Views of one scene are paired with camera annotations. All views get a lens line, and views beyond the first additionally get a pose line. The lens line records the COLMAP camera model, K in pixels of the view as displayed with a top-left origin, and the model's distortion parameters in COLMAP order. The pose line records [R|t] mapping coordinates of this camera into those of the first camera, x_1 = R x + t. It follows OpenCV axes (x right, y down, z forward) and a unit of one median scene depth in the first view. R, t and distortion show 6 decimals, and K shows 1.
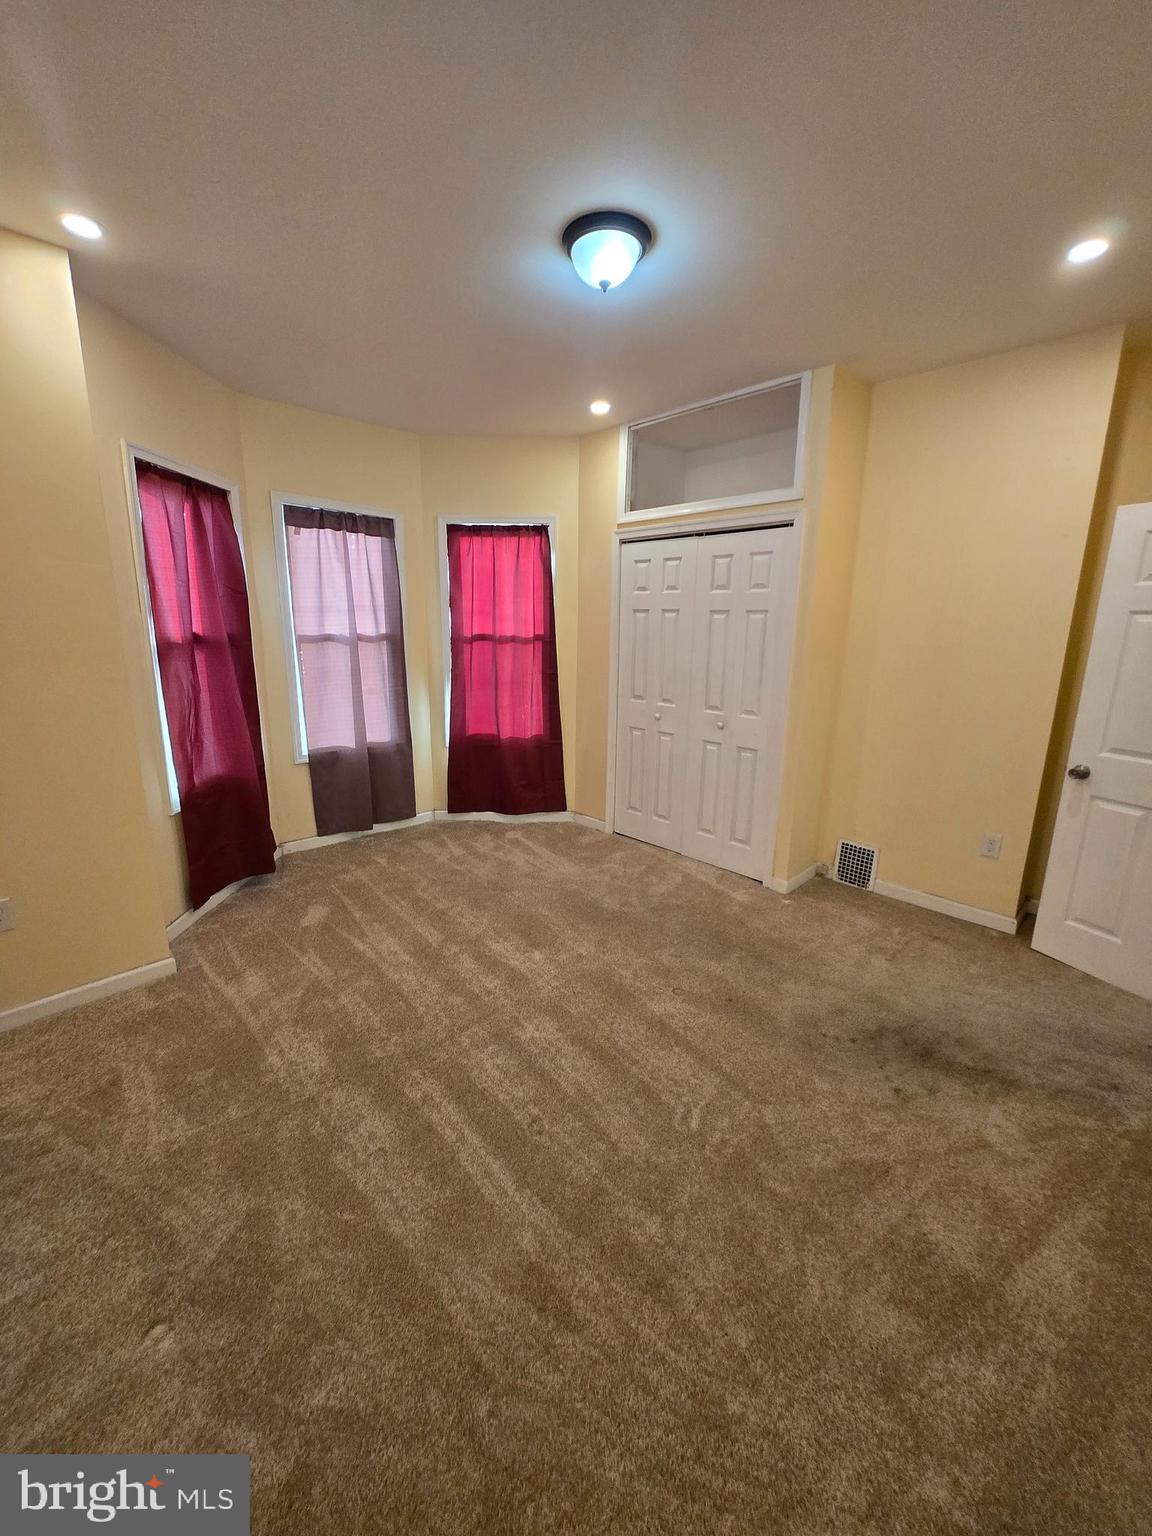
lens RADIAL K [[602.1, 0, 575.9], [0, 602.1, 760.8], [0, 0, 1]] dist [-0.000646, 0.000007]
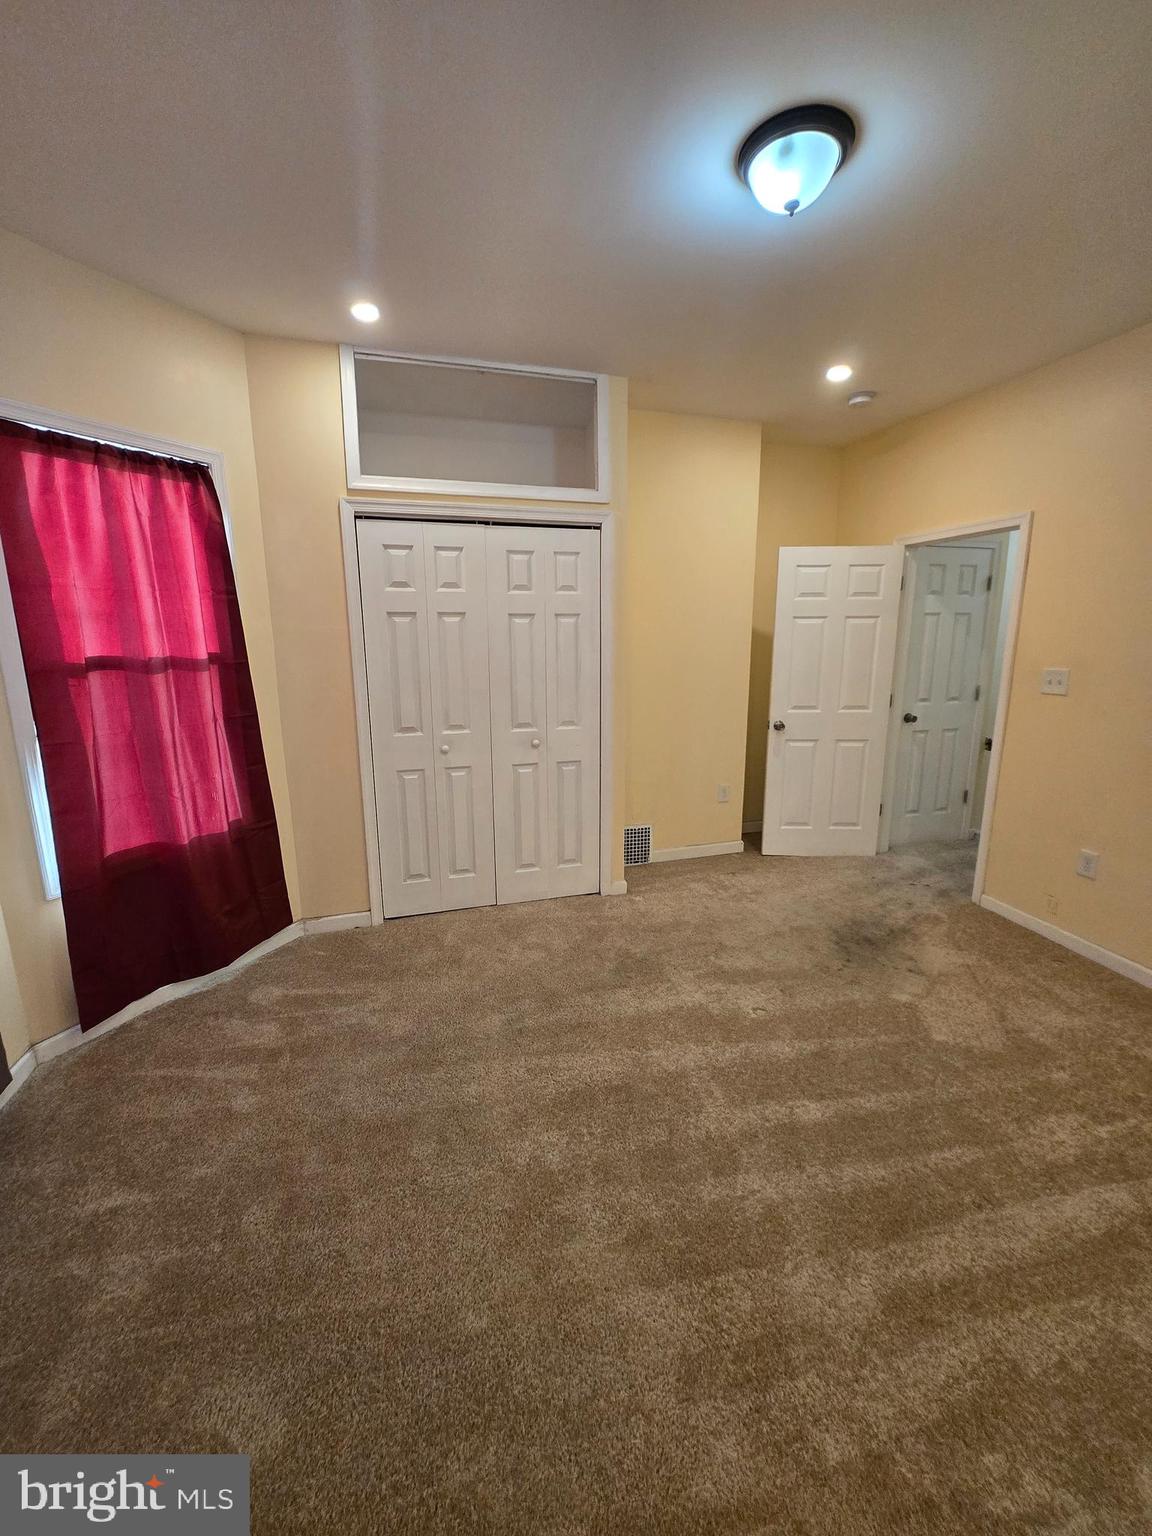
lens RADIAL K [[601.9, 0, 577.0], [0, 601.9, 756.3], [0, 0, 1]] dist [-0.003108, -0.000398]
pose [[0.481775, -0.189974, 0.855455, -0.465806], [0.210100, 0.972785, 0.097707, -0.107988], [-0.850736, 0.132658, 0.508577, 0.473535]]
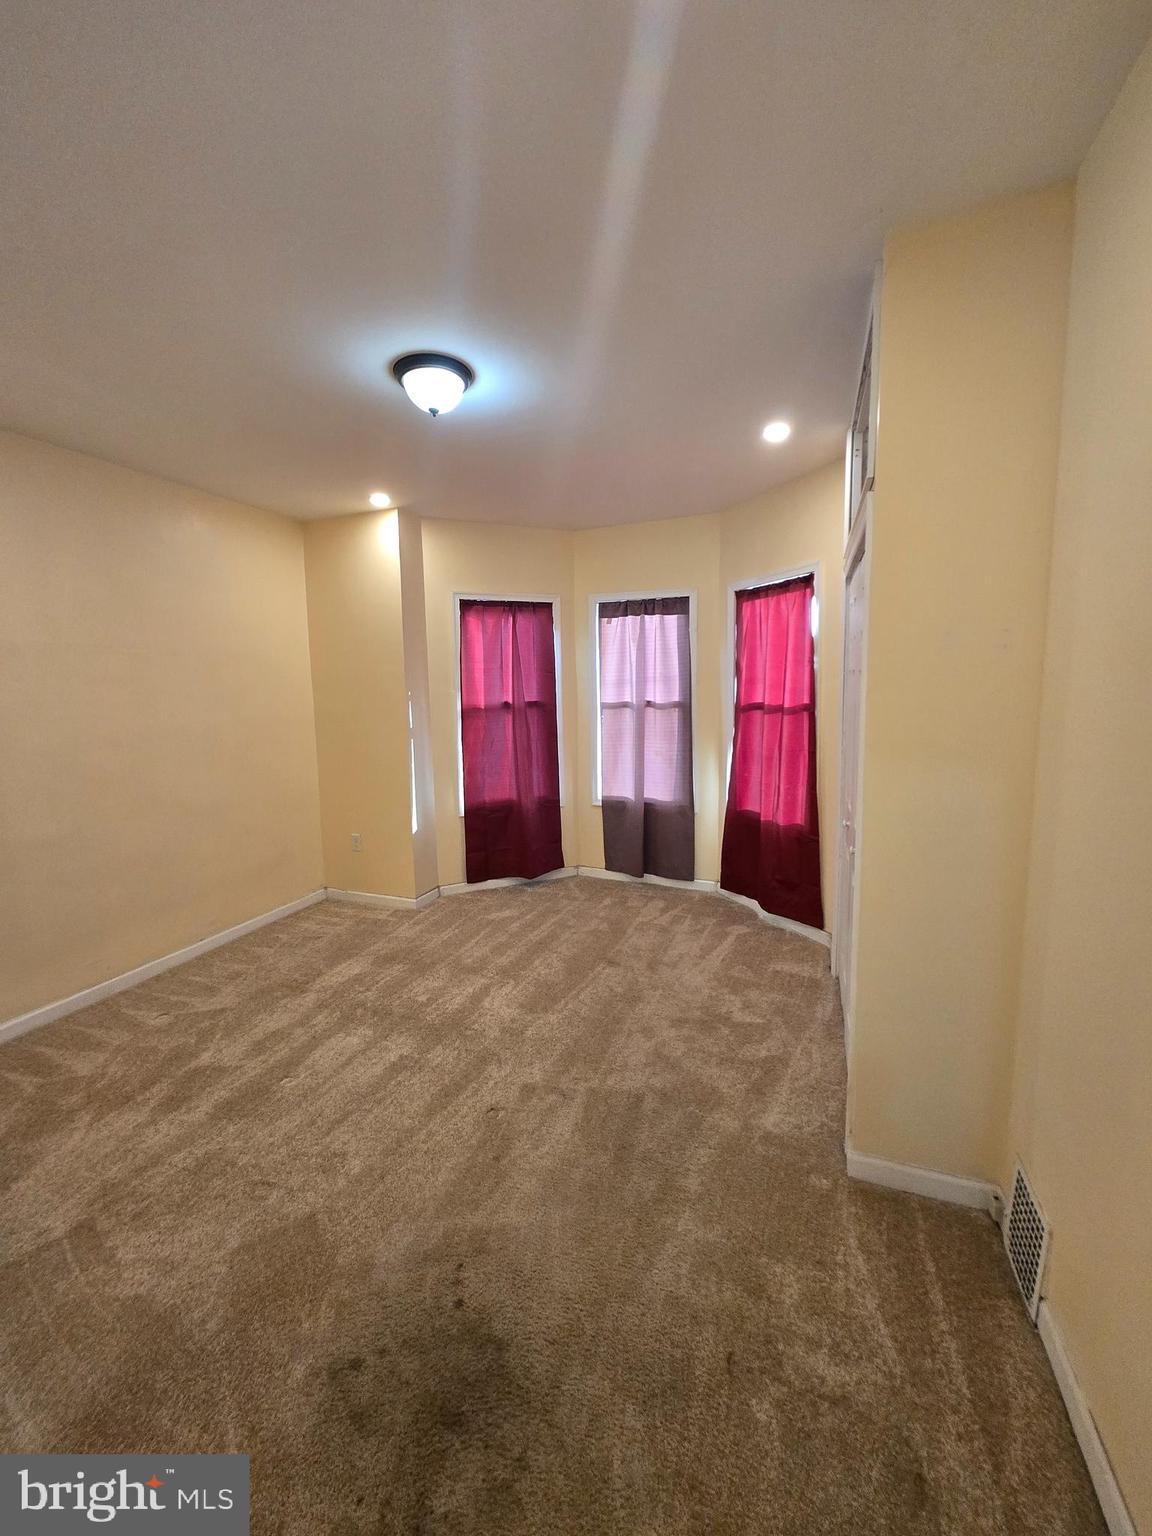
lens RADIAL K [[601.9, 0, 577.0], [0, 601.9, 756.3], [0, 0, 1]] dist [-0.003108, -0.000398]
pose [[0.410685, 0.087819, -0.907538, 0.641069], [-0.182488, 0.983128, 0.012553, -0.103836], [0.893328, 0.160460, 0.419782, 0.440095]]
